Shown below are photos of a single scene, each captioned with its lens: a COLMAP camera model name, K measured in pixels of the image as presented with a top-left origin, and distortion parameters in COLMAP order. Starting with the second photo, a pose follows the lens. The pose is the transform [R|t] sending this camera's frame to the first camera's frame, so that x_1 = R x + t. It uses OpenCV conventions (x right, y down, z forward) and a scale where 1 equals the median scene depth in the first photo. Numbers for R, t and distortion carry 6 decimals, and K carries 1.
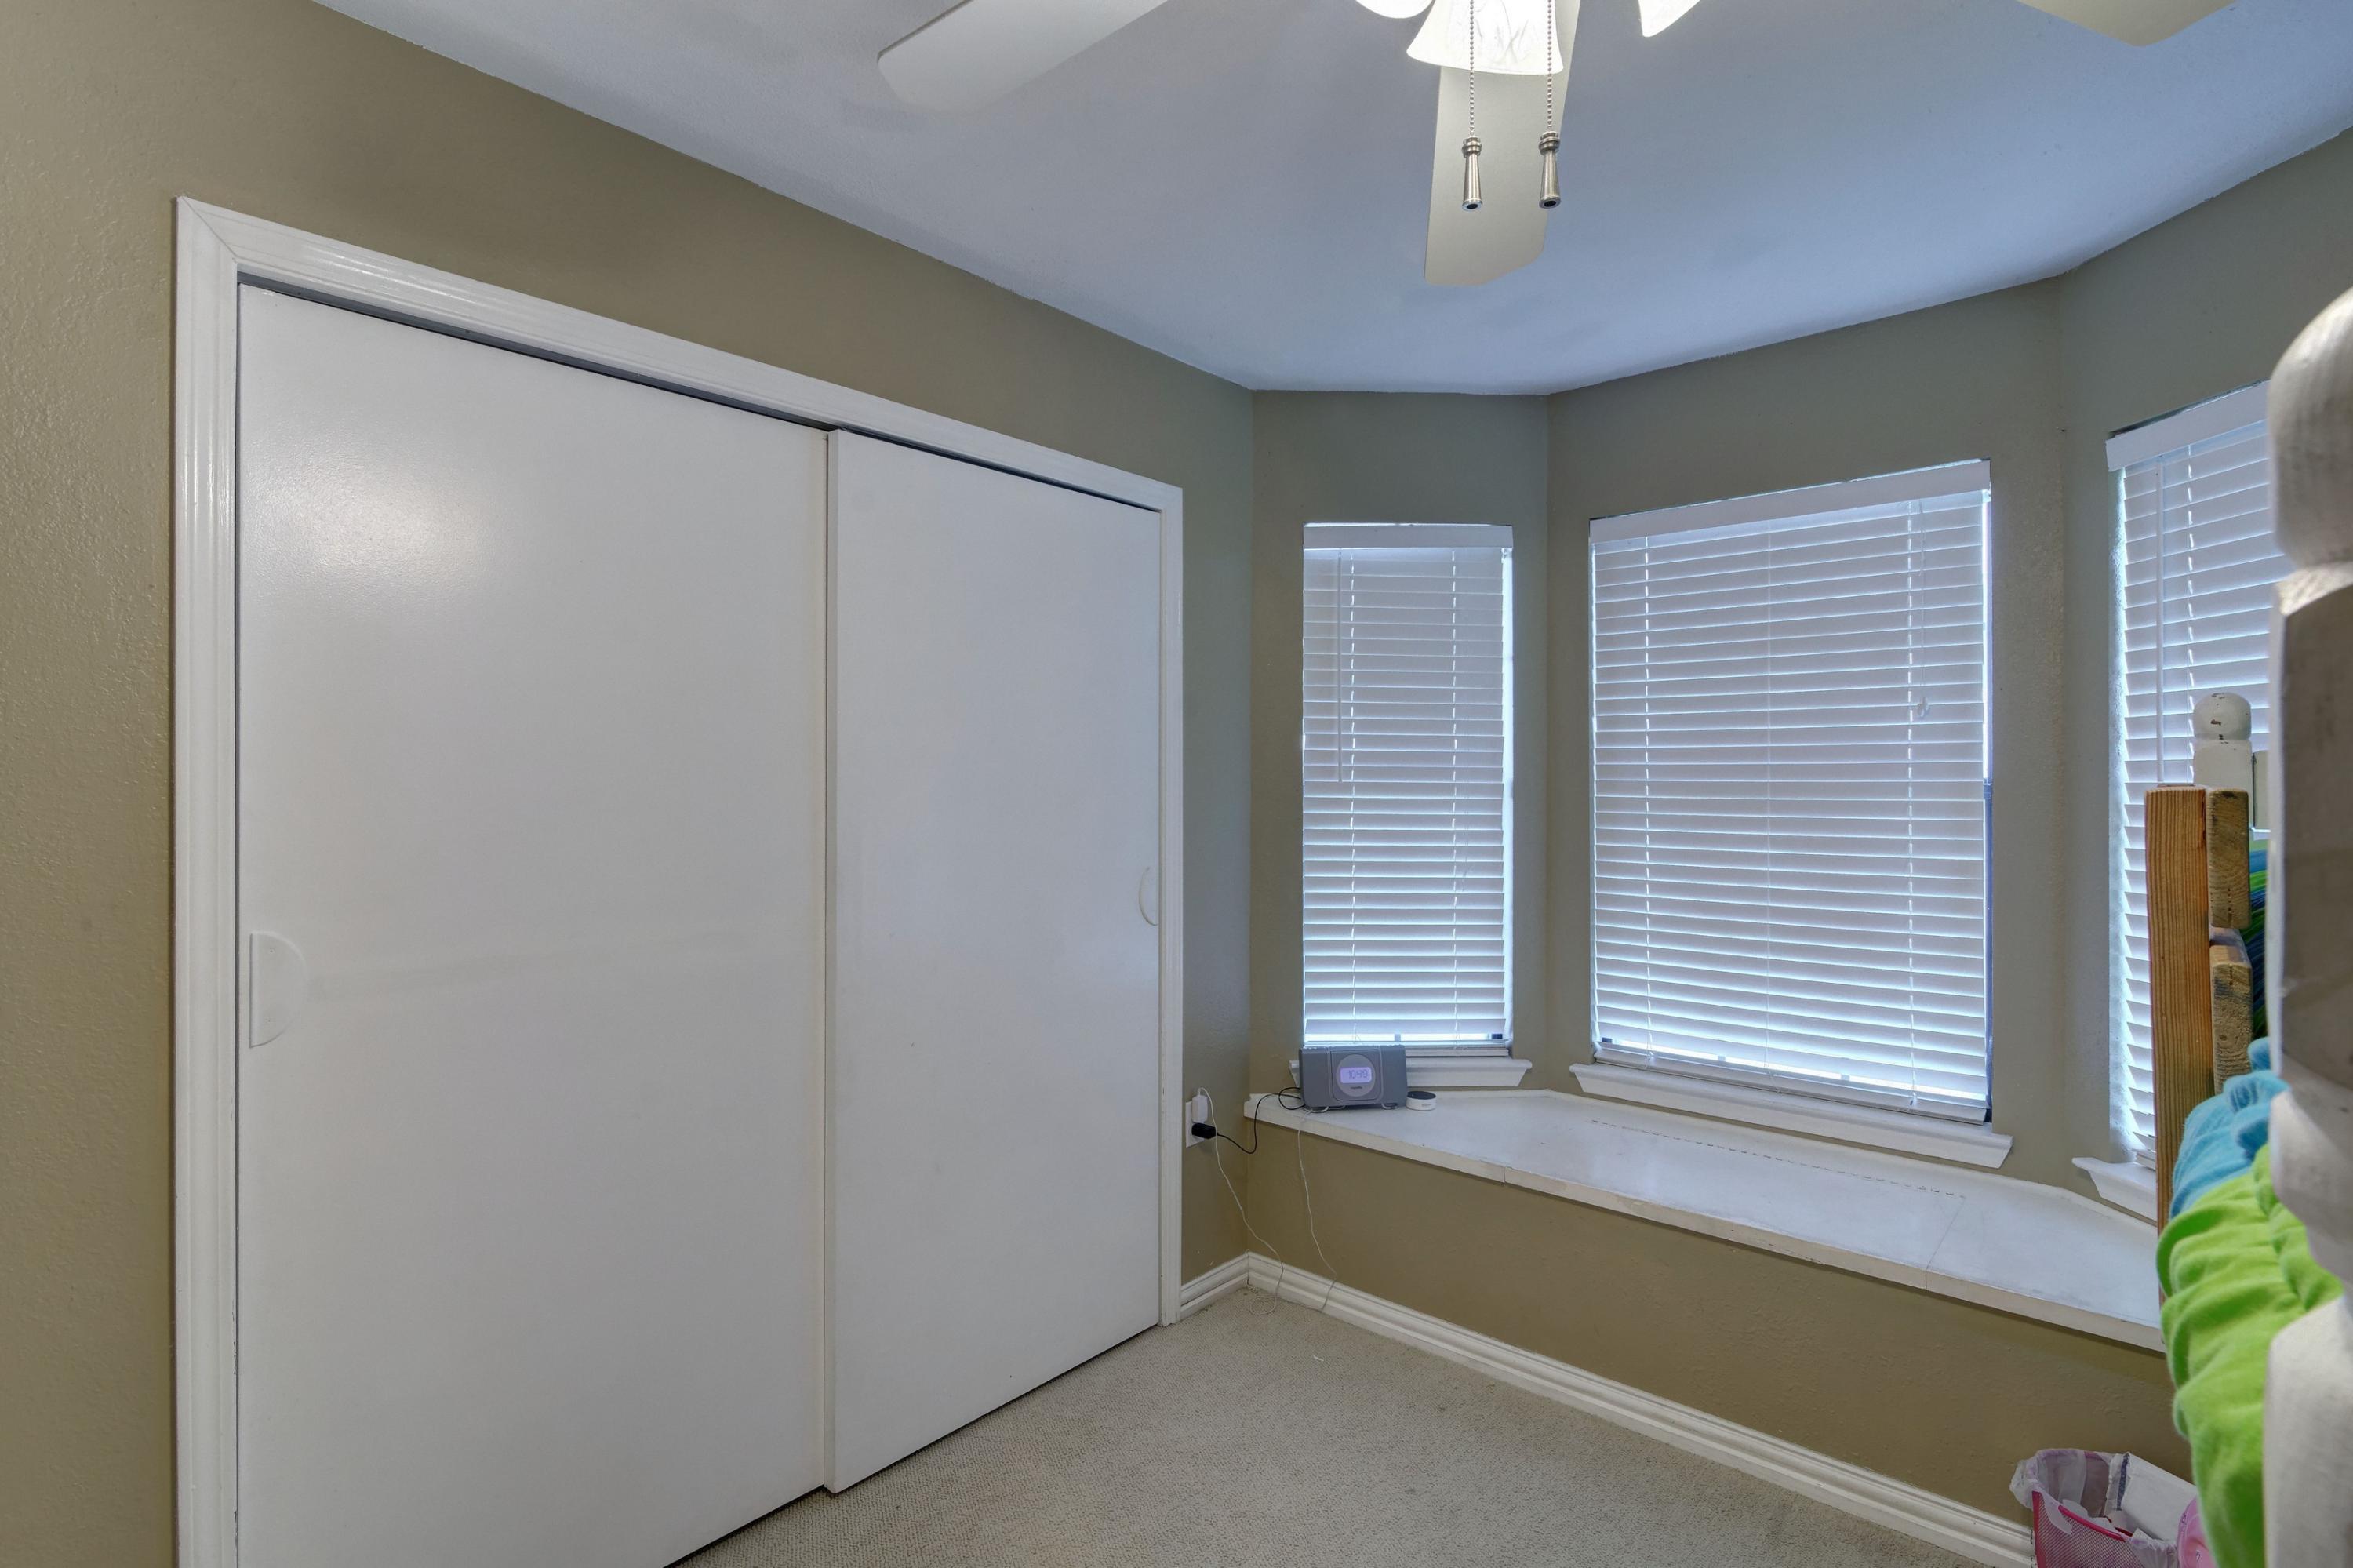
lens RADIAL K [[1145.5, 0, 1188.7], [0, 1145.5, 768.6], [0, 0, 1]] dist [0.005243, -0.002434]
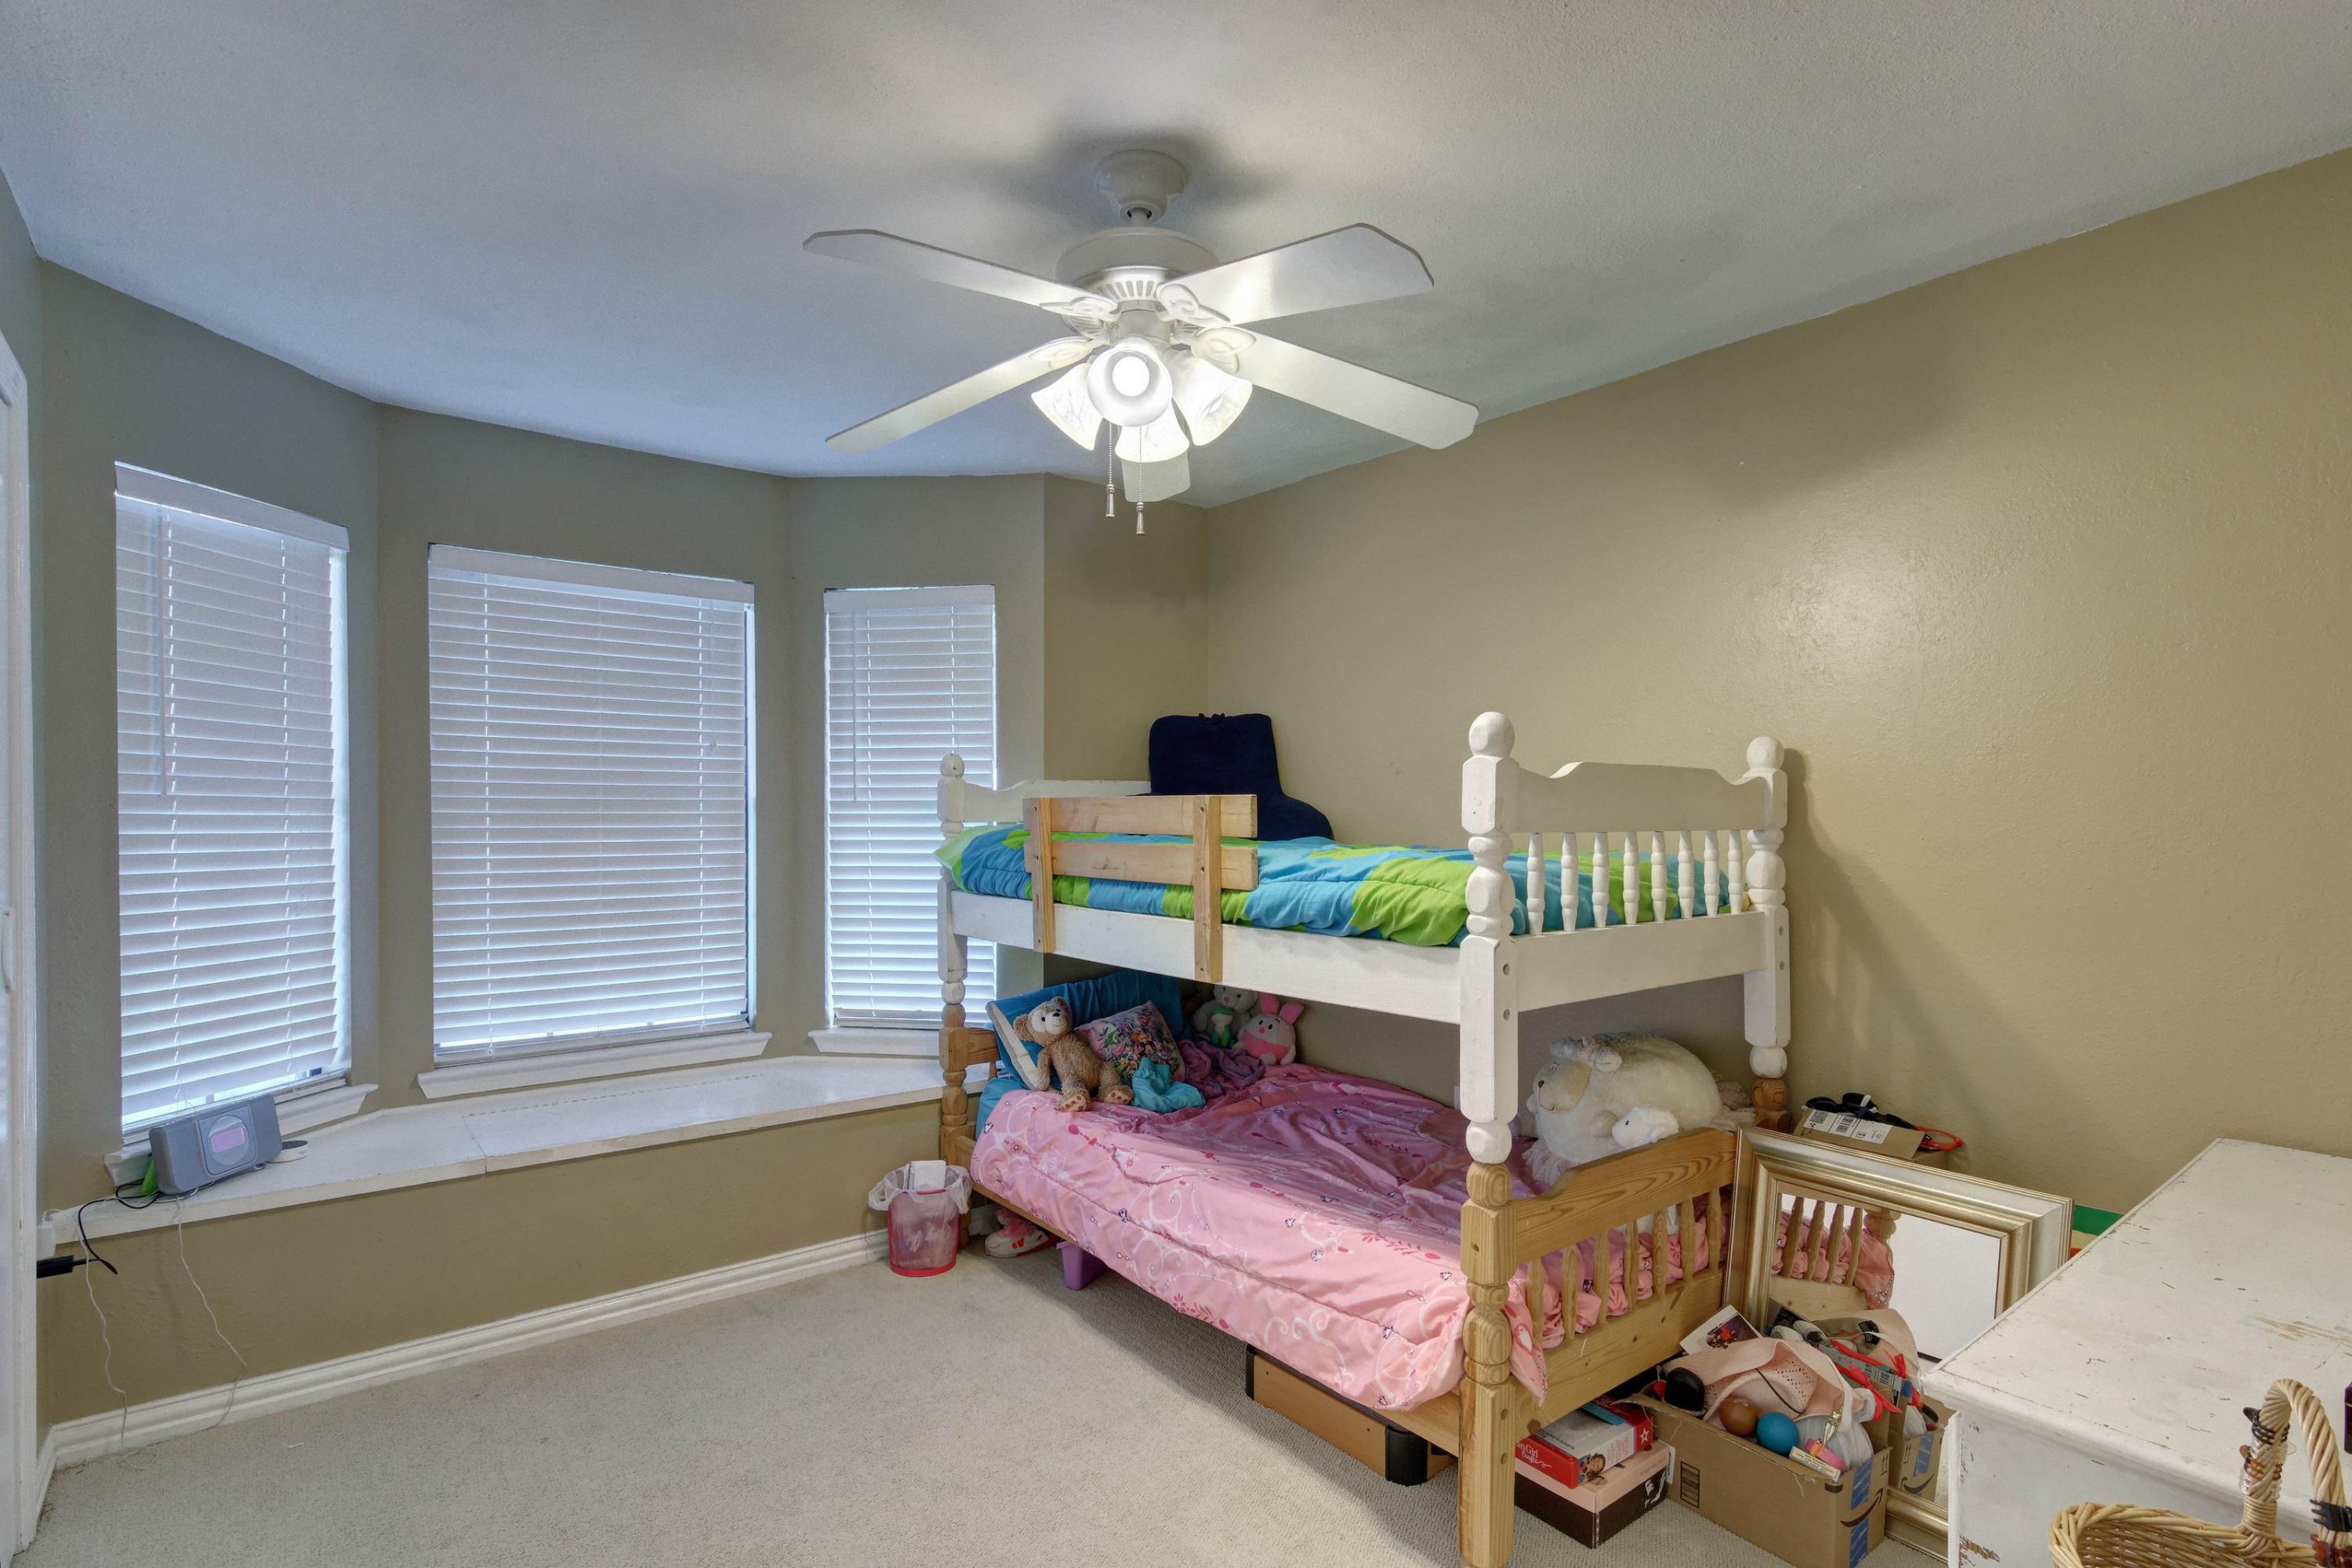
lens RADIAL K [[1144.9, 0, 1194.6], [0, 1144.9, 805.8], [0, 0, 1]] dist [0.005243, -0.002434]
pose [[0.164077, 0.004463, 0.986437, -0.561478], [-0.011545, 0.999930, -0.002603, 0.013665], [-0.986380, -0.010961, 0.164117, 0.153936]]
